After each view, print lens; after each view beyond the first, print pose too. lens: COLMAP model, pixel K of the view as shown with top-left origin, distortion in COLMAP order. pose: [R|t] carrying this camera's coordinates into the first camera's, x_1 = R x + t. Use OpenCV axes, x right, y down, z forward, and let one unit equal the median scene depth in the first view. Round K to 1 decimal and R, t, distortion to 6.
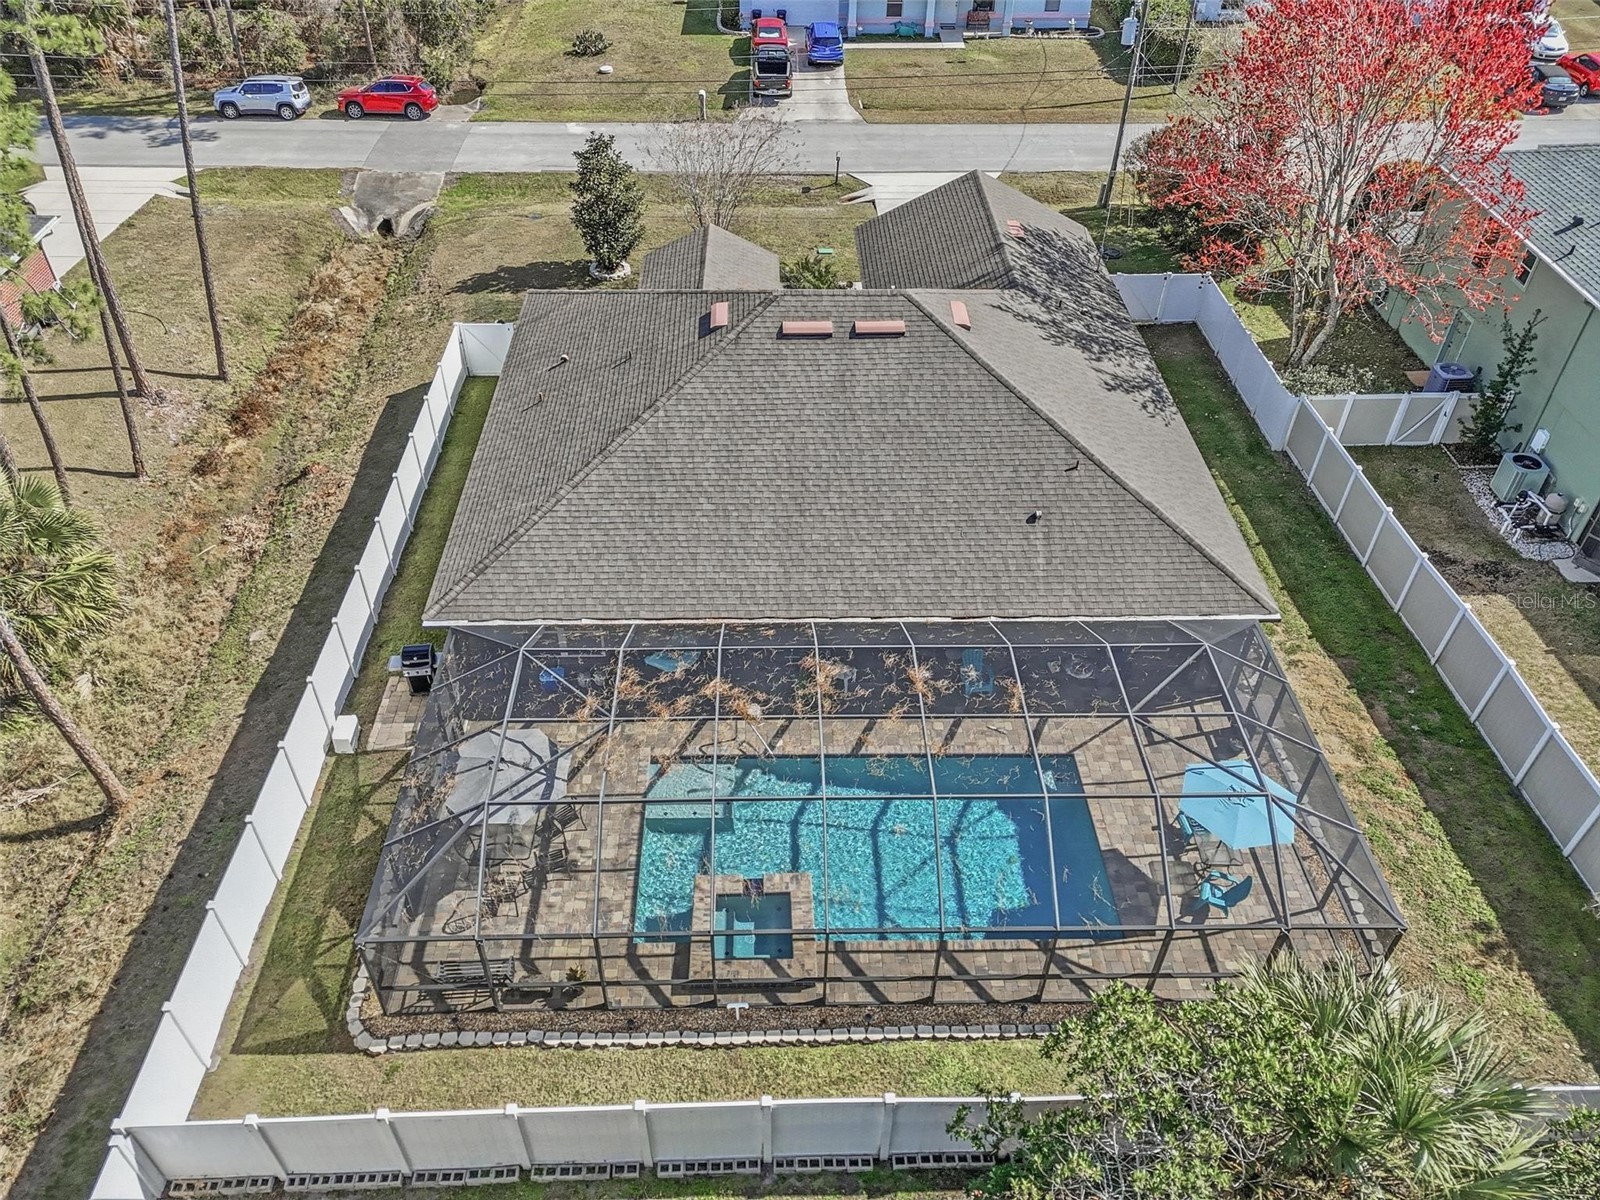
lens RADIAL K [[1176.1, 0, 803.1], [0, 1176.1, 594.3], [0, 0, 1]] dist [0.078784, -0.067157]
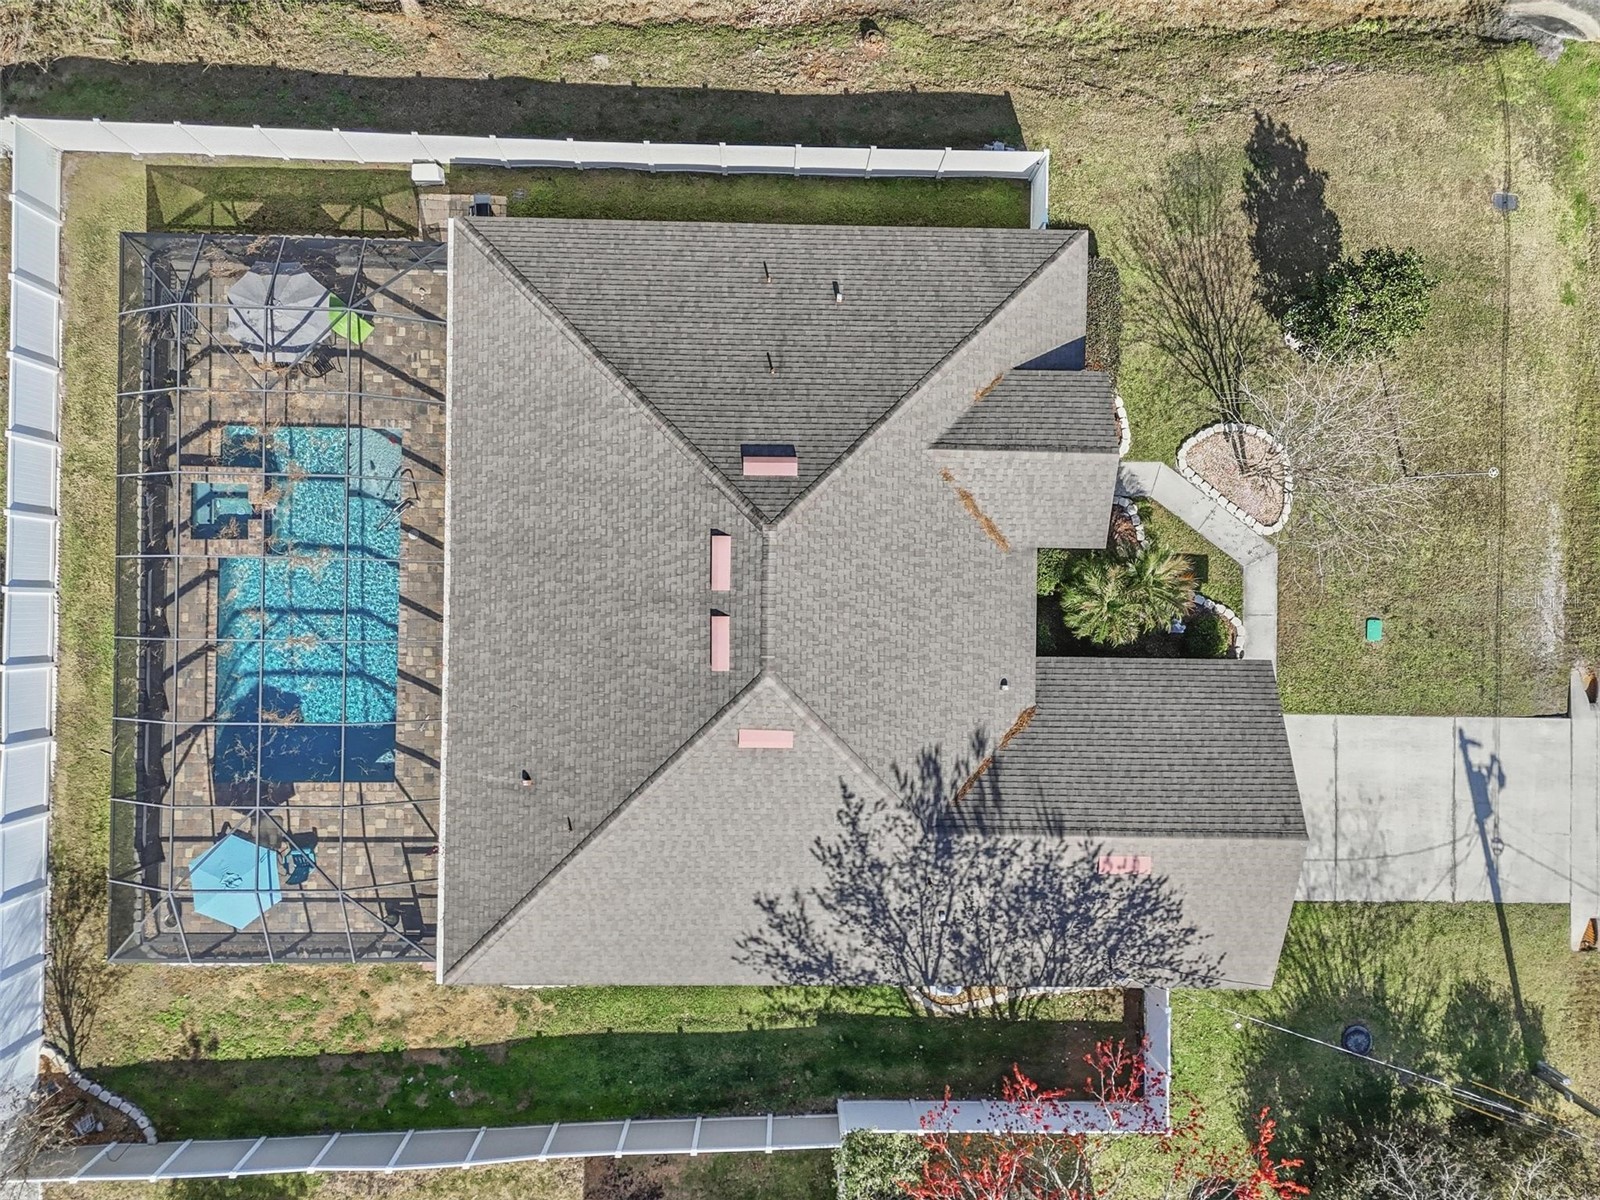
lens RADIAL K [[1182.7, 0, 800.0], [0, 1182.7, 600.0], [0, 0, 1]] dist [0.065717, -0.048080]
pose [[-0.041252, 0.998978, -0.018463, 0.050381], [-0.671775, -0.014053, 0.740622, -1.028117], [0.739605, 0.042955, 0.671669, 0.484481]]
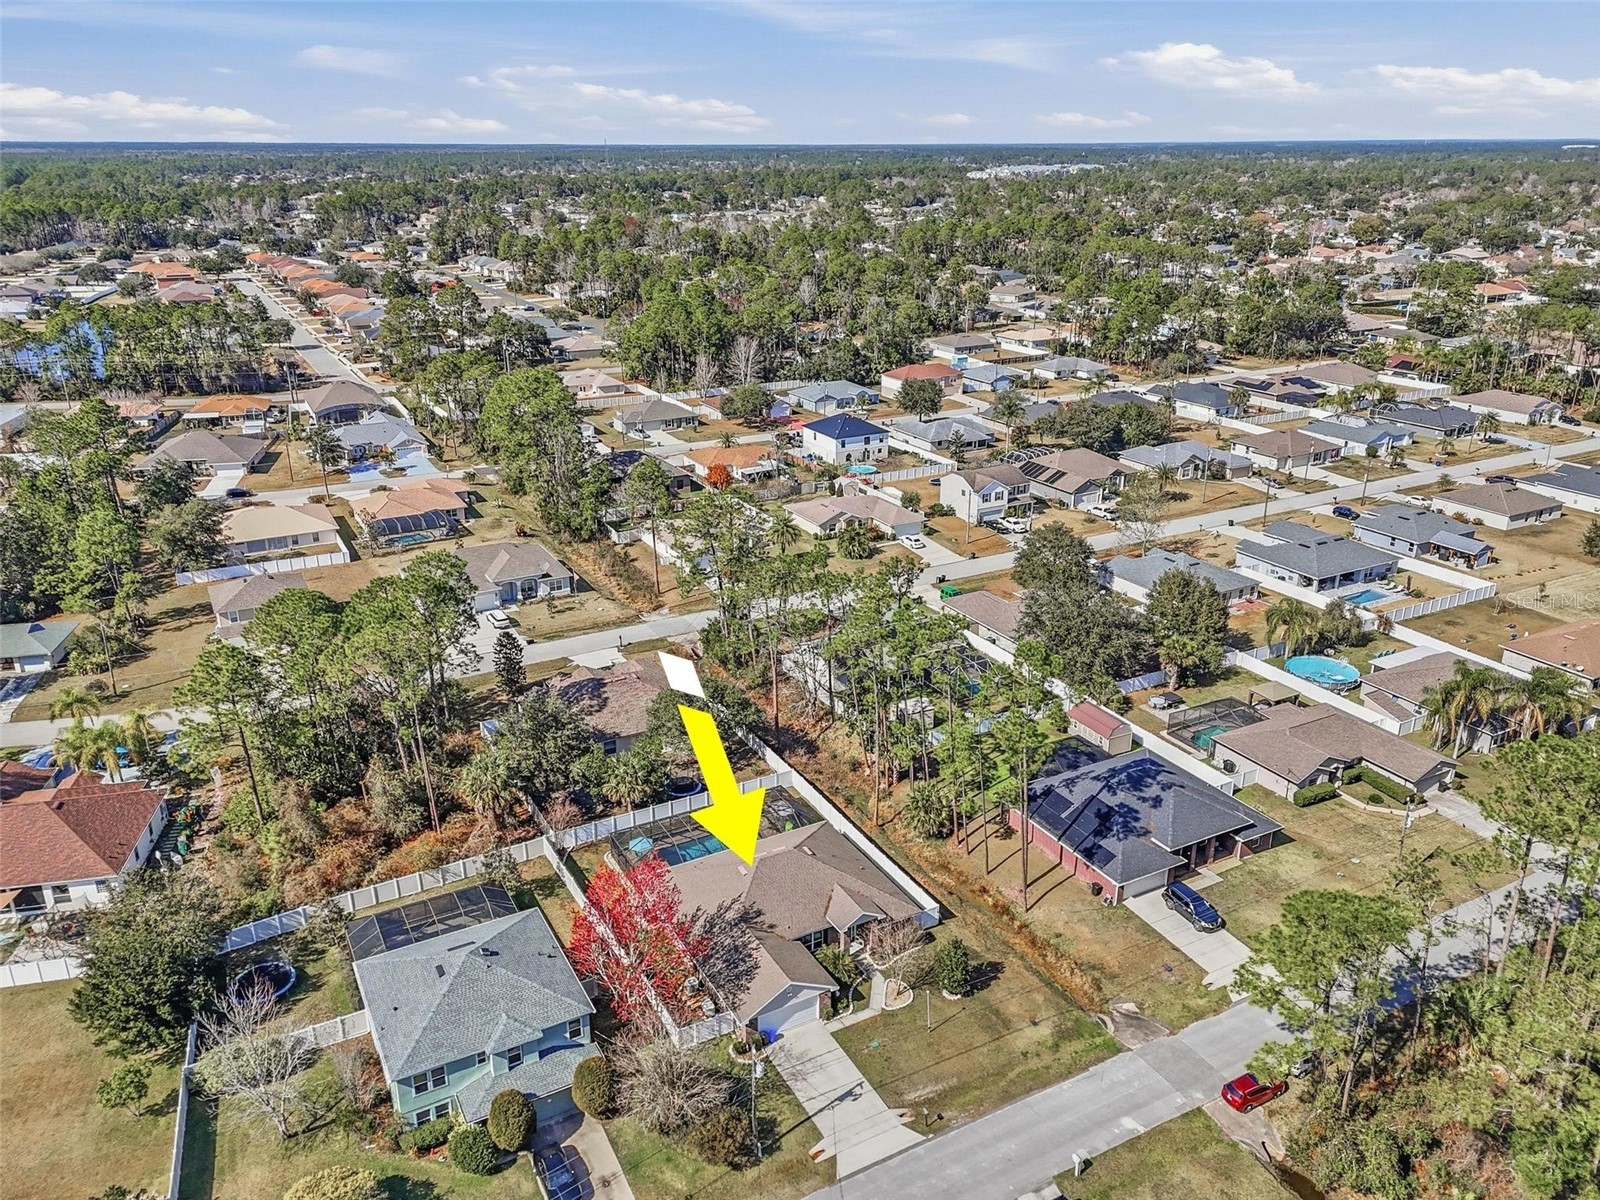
lens RADIAL K [[1176.1, 0, 803.1], [0, 1176.1, 594.3], [0, 0, 1]] dist [0.078784, -0.067157]
pose [[-0.889867, 0.148482, -0.431380, 1.438712], [-0.305042, 0.509463, 0.804610, -3.711186], [0.339243, 0.847585, -0.408061, 1.970217]]
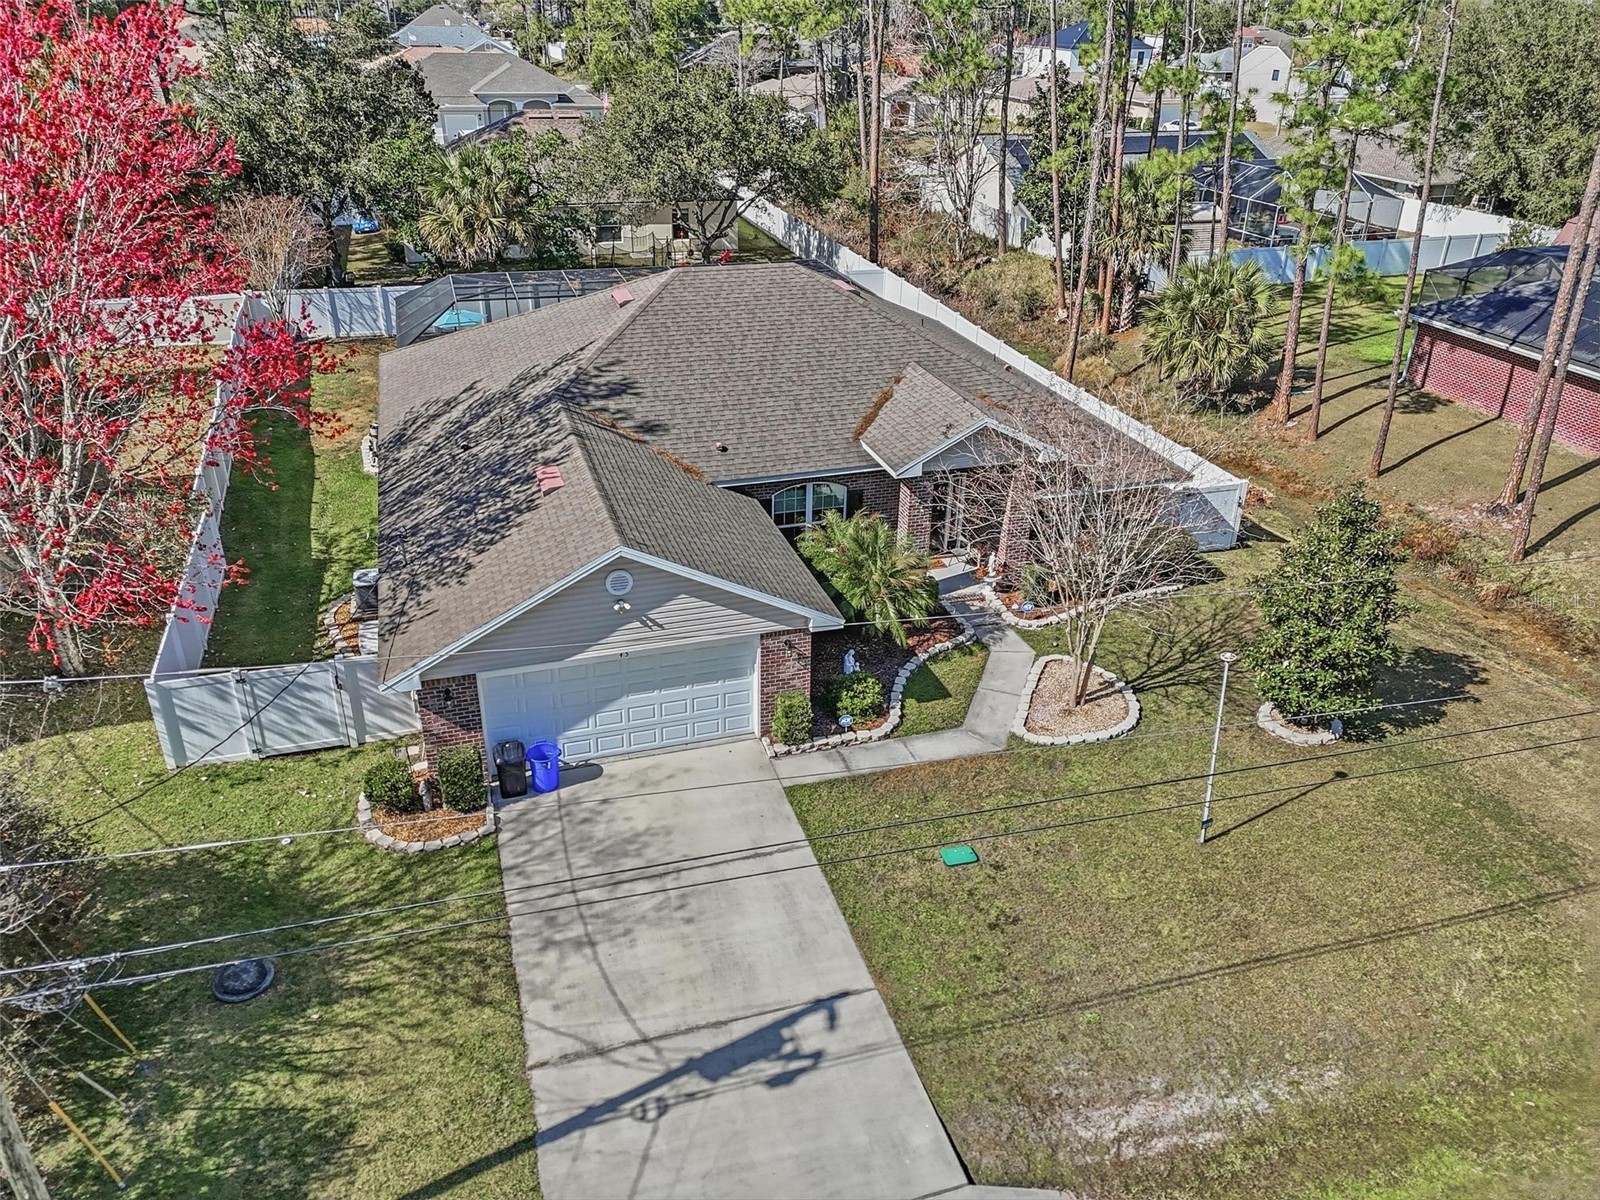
lens RADIAL K [[1176.1, 0, 803.1], [0, 1176.1, 594.3], [0, 0, 1]] dist [0.078784, -0.067157]
pose [[-0.961666, 0.097539, -0.256290, 0.306950], [-0.200834, 0.385862, 0.900431, -1.236641], [0.186720, 0.917386, -0.351482, 1.849007]]
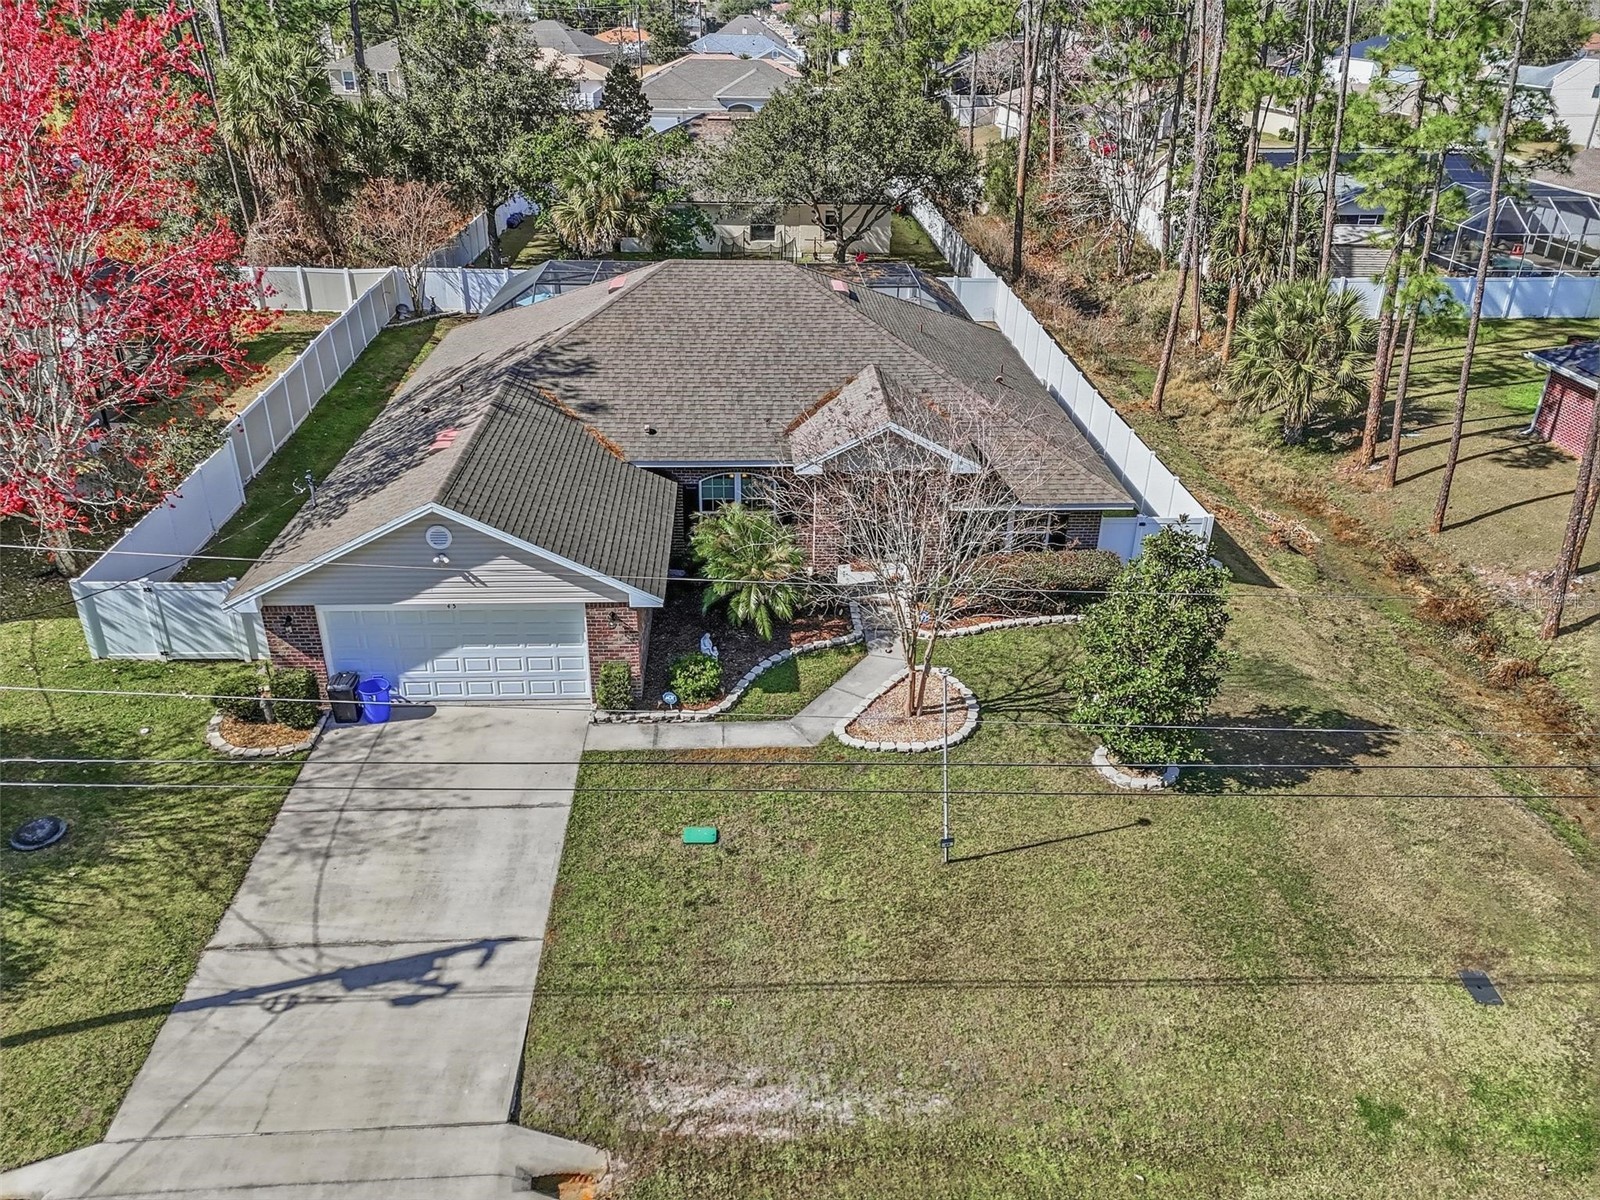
lens RADIAL K [[1176.1, 0, 803.1], [0, 1176.1, 594.3], [0, 0, 1]] dist [0.078784, -0.067157]
pose [[-0.999298, -0.017578, -0.033091, -0.005657], [-0.037280, 0.377630, 0.925206, -1.289165], [-0.003767, 0.925790, -0.378020, 1.900916]]
